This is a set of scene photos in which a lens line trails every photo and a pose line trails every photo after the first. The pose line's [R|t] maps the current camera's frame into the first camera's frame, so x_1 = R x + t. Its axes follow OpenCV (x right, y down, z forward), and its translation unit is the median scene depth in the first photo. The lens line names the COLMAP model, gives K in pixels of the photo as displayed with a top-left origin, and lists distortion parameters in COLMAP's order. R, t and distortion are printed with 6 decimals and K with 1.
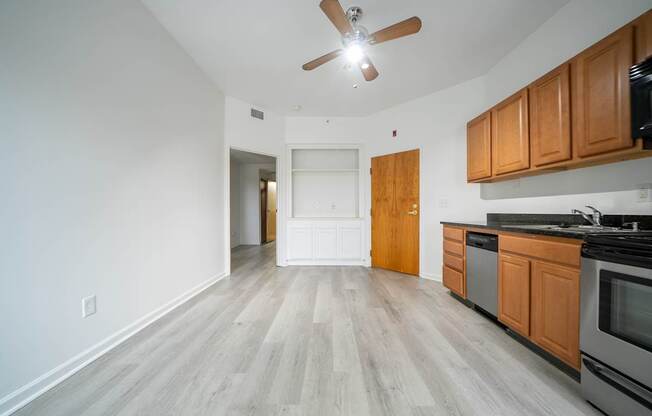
lens RADIAL K [[226.1, 0, 325.8], [0, 226.1, 210.0], [0, 0, 1]] dist [-0.026213, 0.000191]
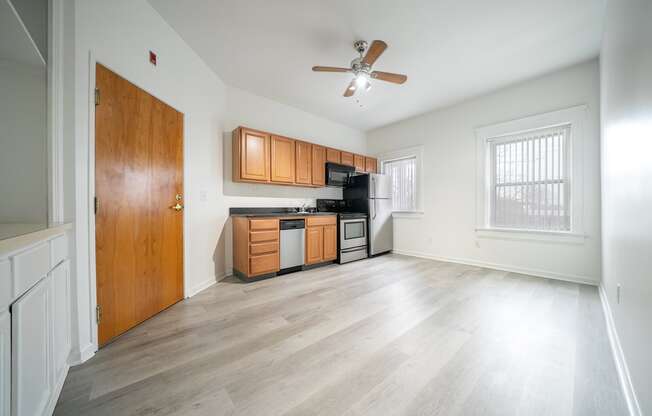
lens RADIAL K [[226.1, 0, 325.8], [0, 226.1, 210.0], [0, 0, 1]] dist [-0.026213, 0.000191]
pose [[-0.664075, -0.006924, 0.747634, -0.473245], [-0.002252, 0.999971, 0.007260, 0.018573], [-0.747663, 0.003138, -0.664071, 1.383240]]
